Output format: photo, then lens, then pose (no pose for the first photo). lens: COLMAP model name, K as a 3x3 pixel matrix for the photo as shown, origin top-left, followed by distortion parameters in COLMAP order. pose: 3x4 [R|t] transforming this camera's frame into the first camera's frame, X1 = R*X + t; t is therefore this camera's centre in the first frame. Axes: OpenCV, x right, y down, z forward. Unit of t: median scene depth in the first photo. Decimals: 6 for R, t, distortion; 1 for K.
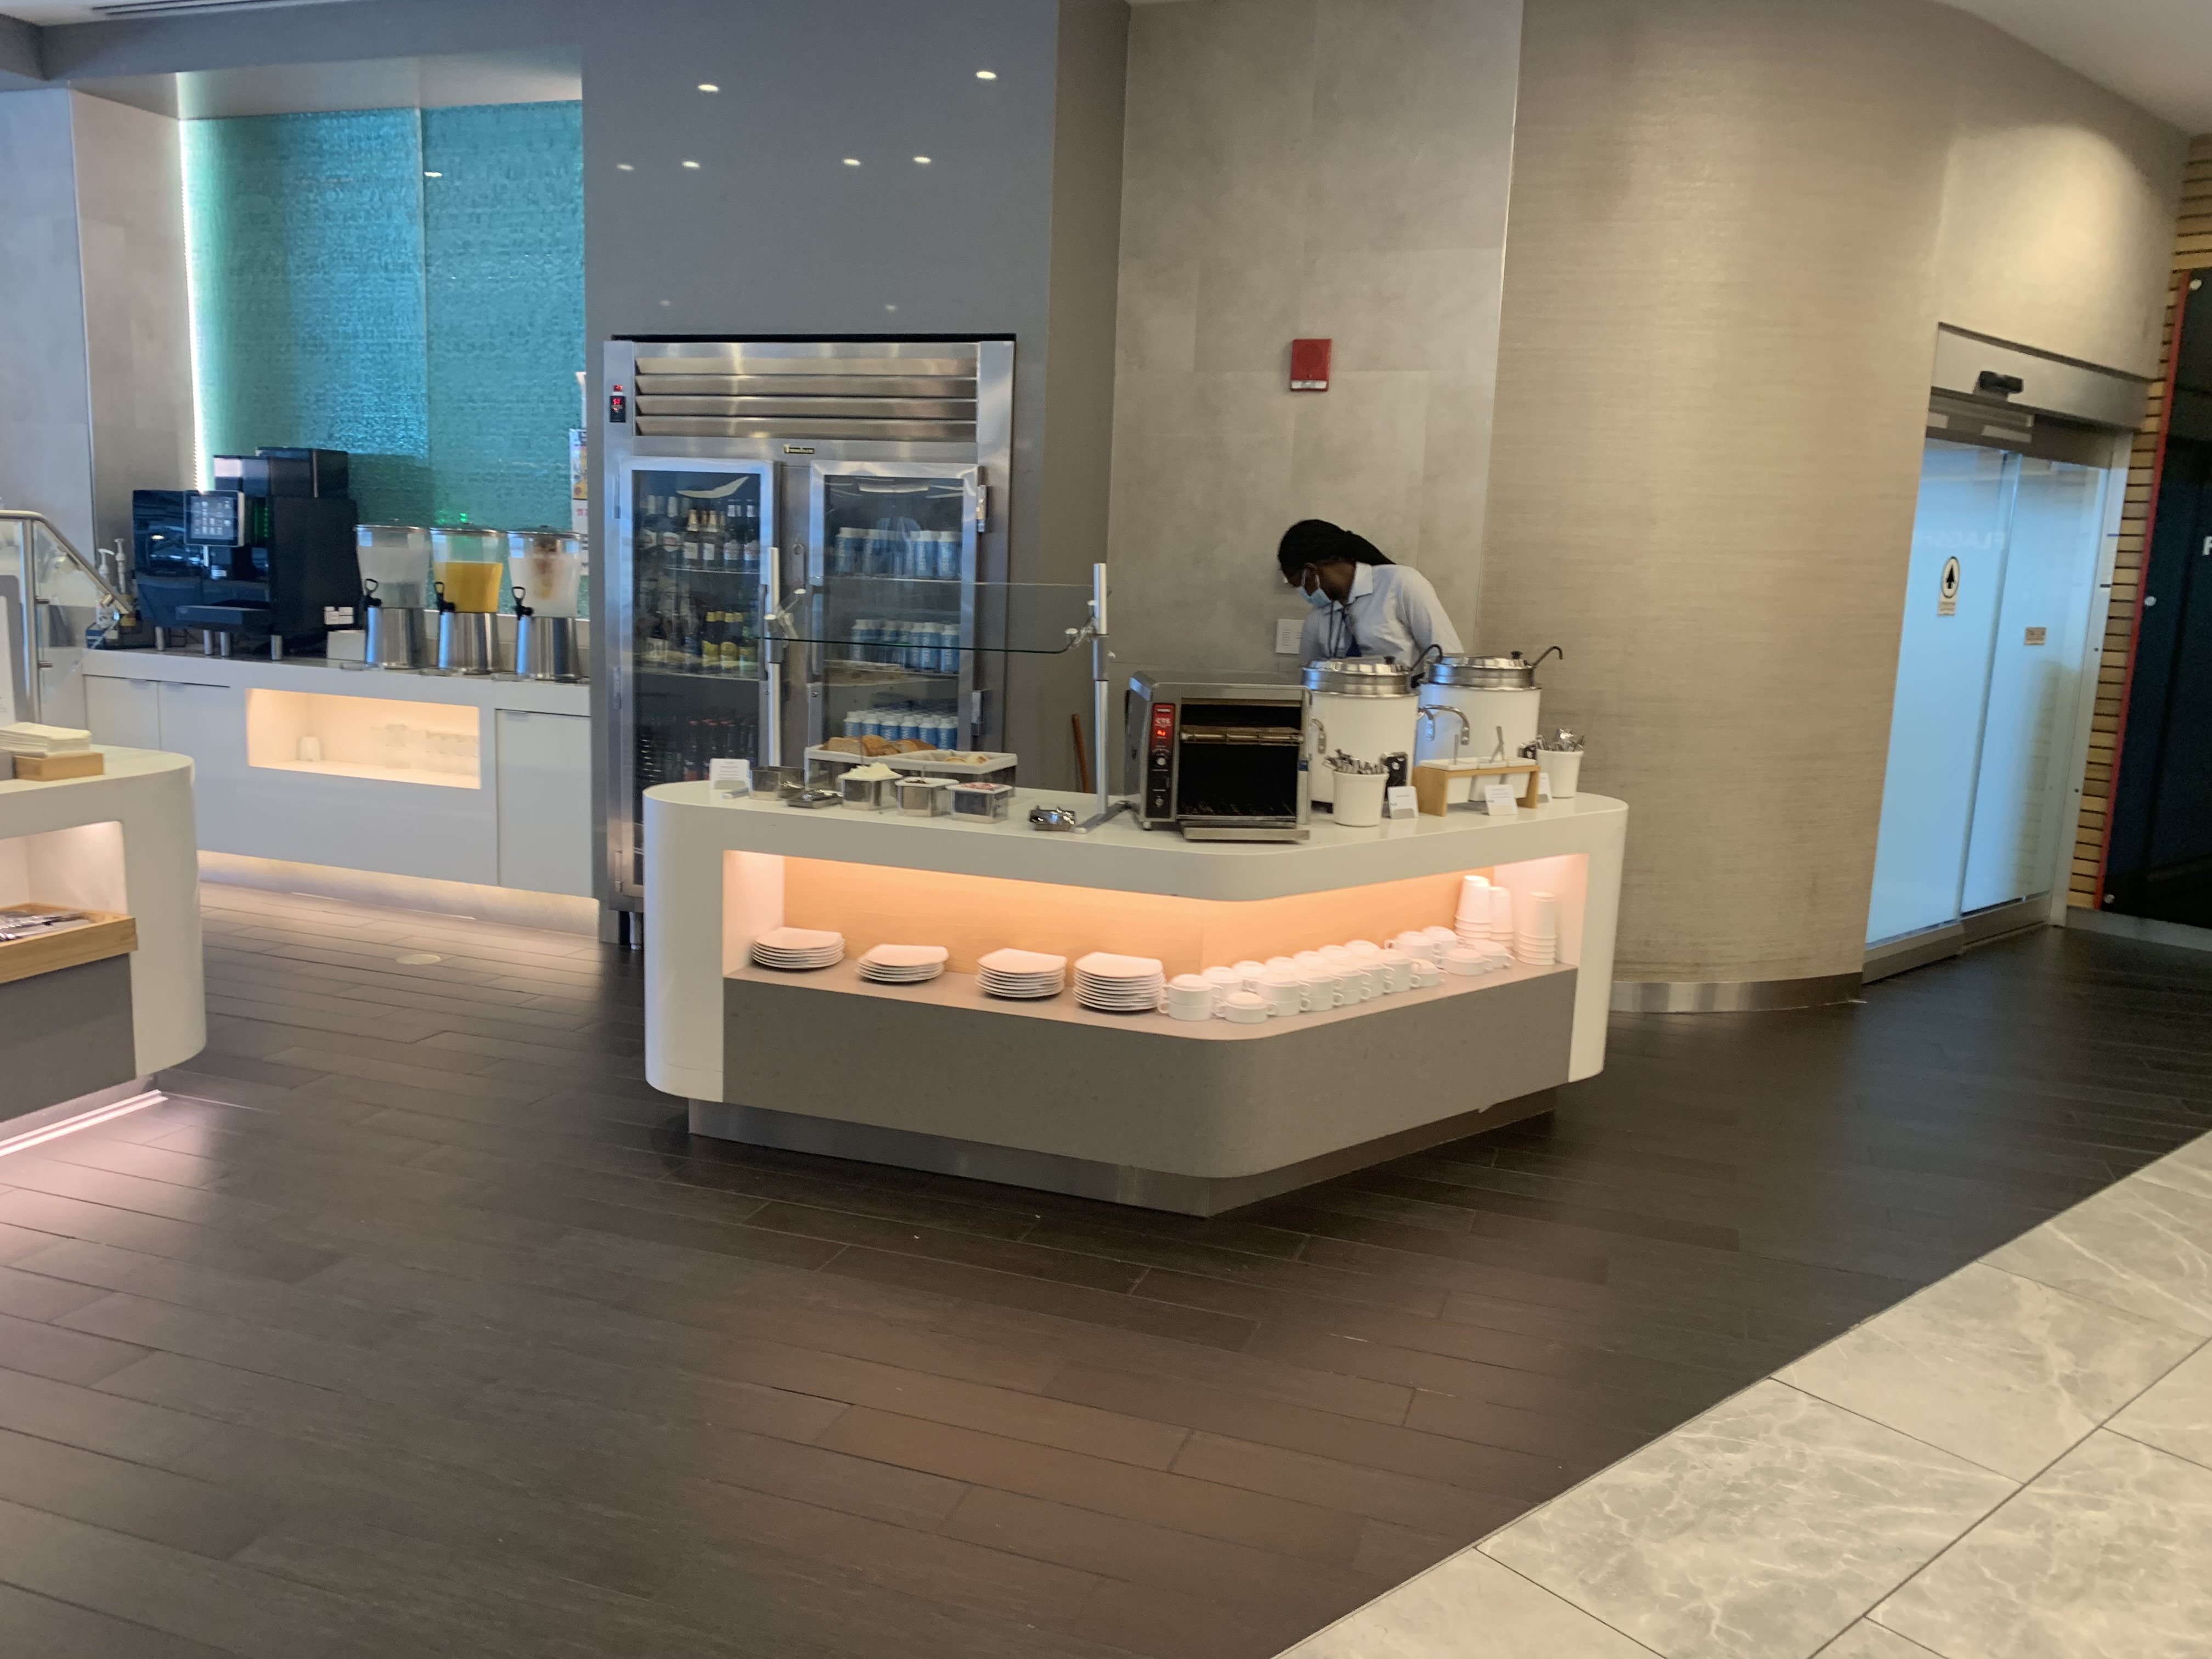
lens RADIAL K [[1649.3, 0, 1106.0], [0, 1649.3, 829.5], [0, 0, 1]] dist [0.050018, -0.003173]
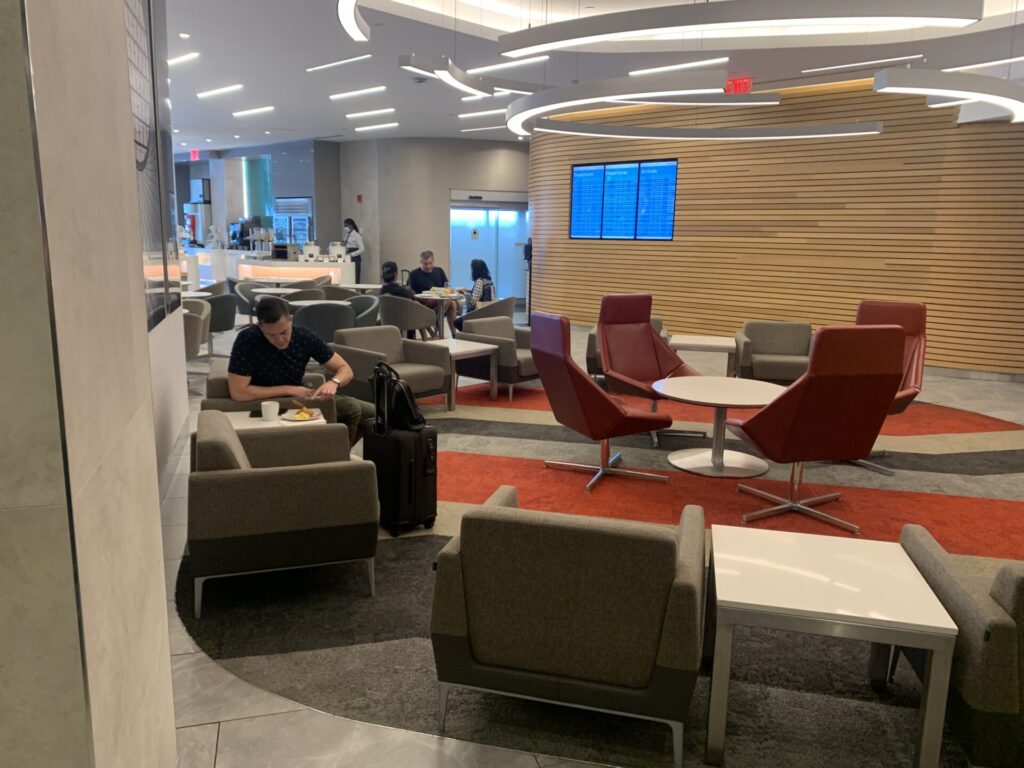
lens RADIAL K [[763.5, 0, 512.0], [0, 763.5, 384.0], [0, 0, 1]] dist [0.050018, -0.003173]
pose [[0.922398, 0.053603, -0.382504, 1.592036], [-0.044705, 0.998484, 0.032119, 0.269705], [0.383646, -0.012527, 0.923395, -1.315007]]
